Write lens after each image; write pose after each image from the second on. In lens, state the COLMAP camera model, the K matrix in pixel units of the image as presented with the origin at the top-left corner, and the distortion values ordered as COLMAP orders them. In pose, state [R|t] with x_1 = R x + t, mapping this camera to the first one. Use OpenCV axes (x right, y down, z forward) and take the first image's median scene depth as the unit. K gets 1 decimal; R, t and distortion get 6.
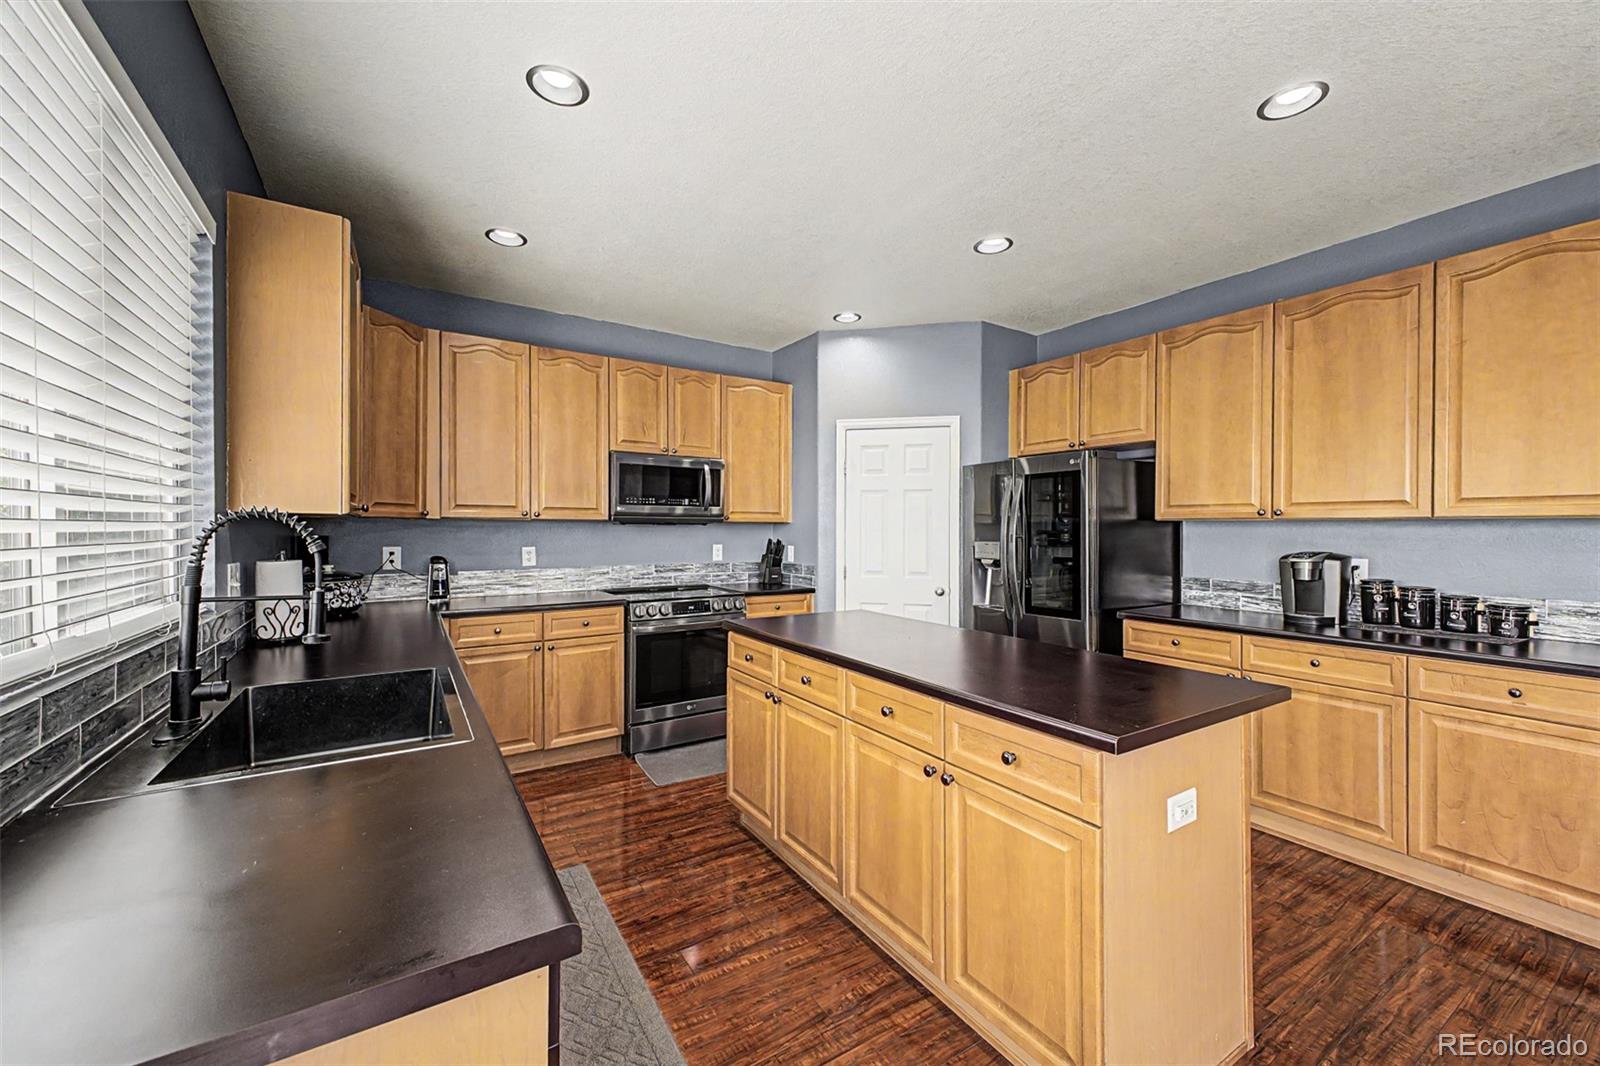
lens RADIAL K [[637.3, 0, 811.8], [0, 637.3, 531.3], [0, 0, 1]] dist [0.022585, -0.005277]
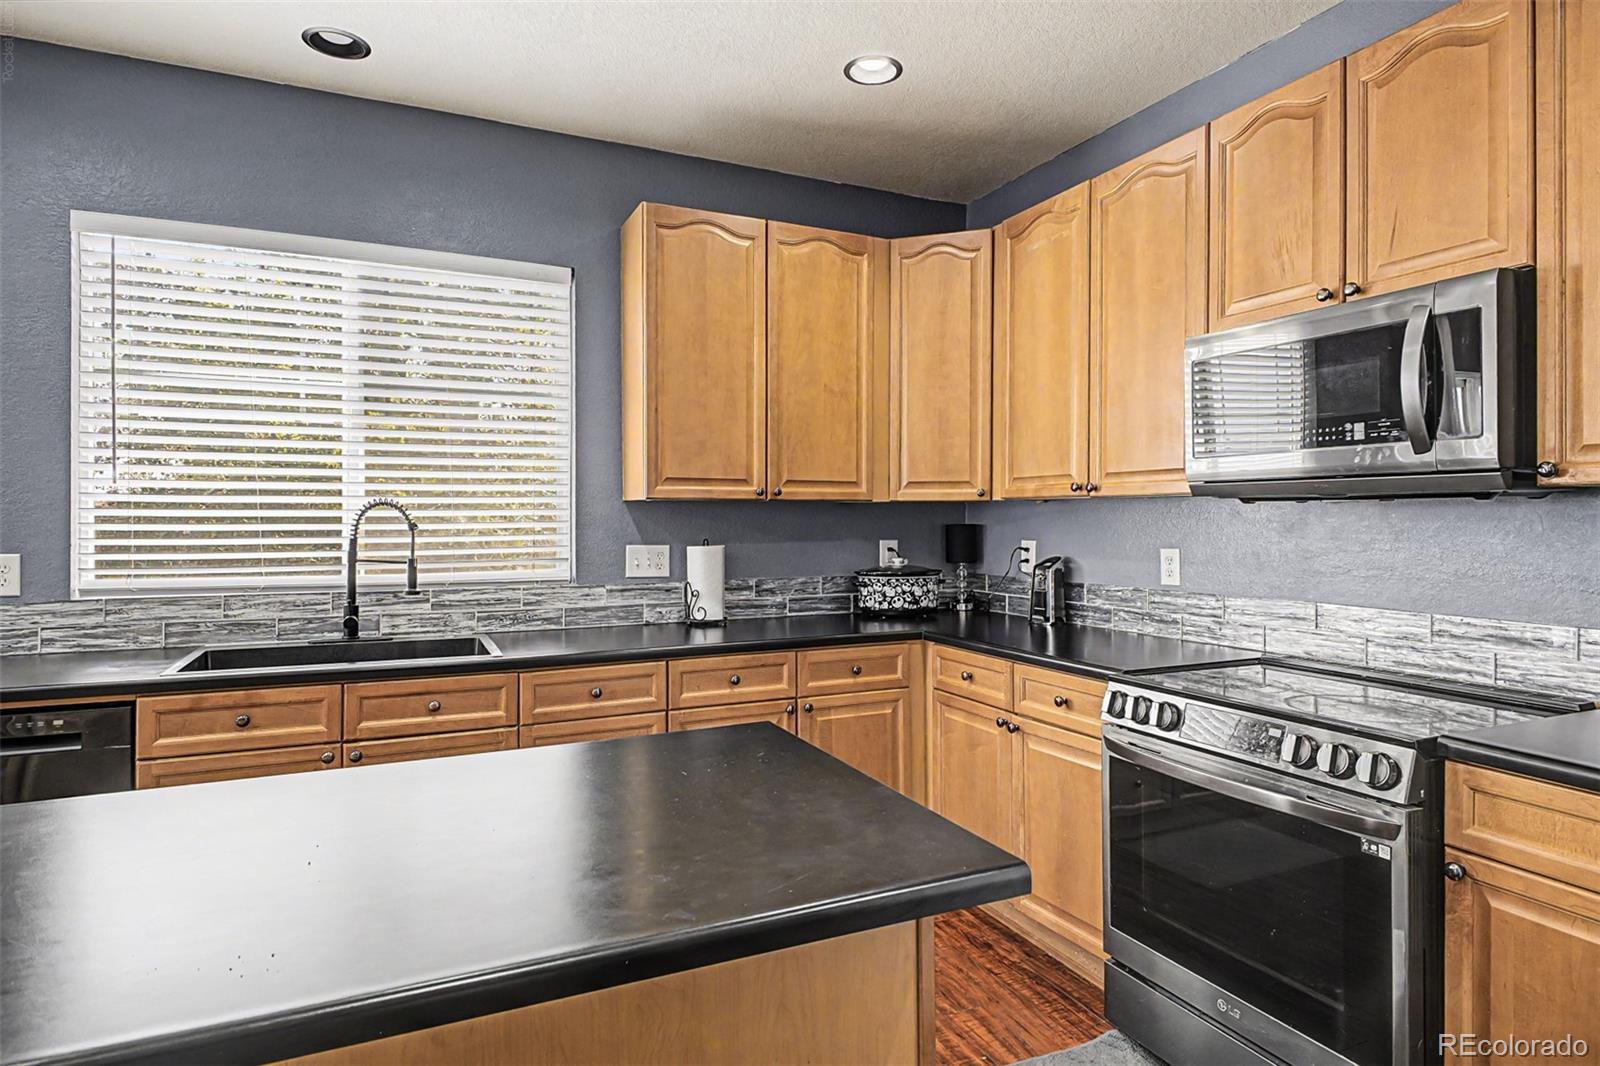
lens RADIAL K [[882.5, 0, 787.8], [0, 882.5, 517.6], [0, 0, 1]] dist [0.008829, -0.003231]
pose [[-0.166410, -0.000257, -0.986057, 0.344882], [-0.001186, 0.999999, -0.000061, -0.000612], [0.986056, 0.001159, -0.166410, 0.848835]]
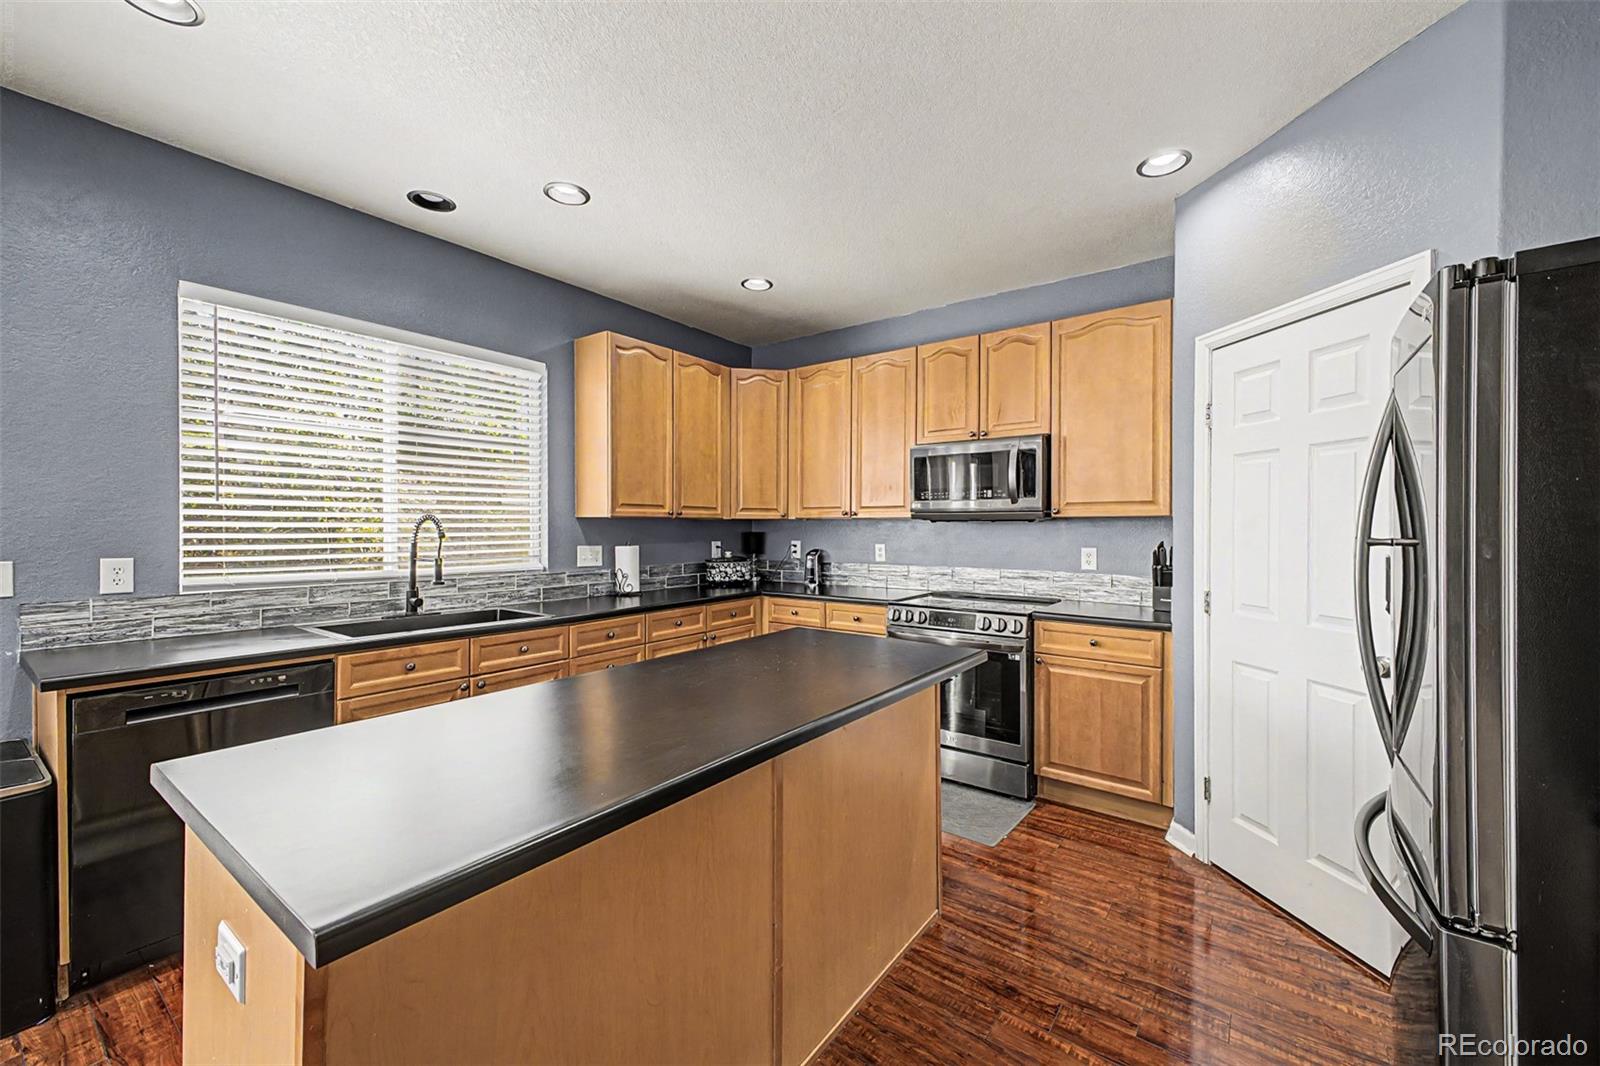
lens RADIAL K [[637.3, 0, 787.8], [0, 637.3, 526.4], [0, 0, 1]] dist [0.022585, -0.005277]
pose [[0.322179, -0.001543, -0.946678, 0.541424], [-0.002741, 0.999993, -0.002562, -0.001638], [0.946675, 0.003420, 0.322172, 0.533743]]
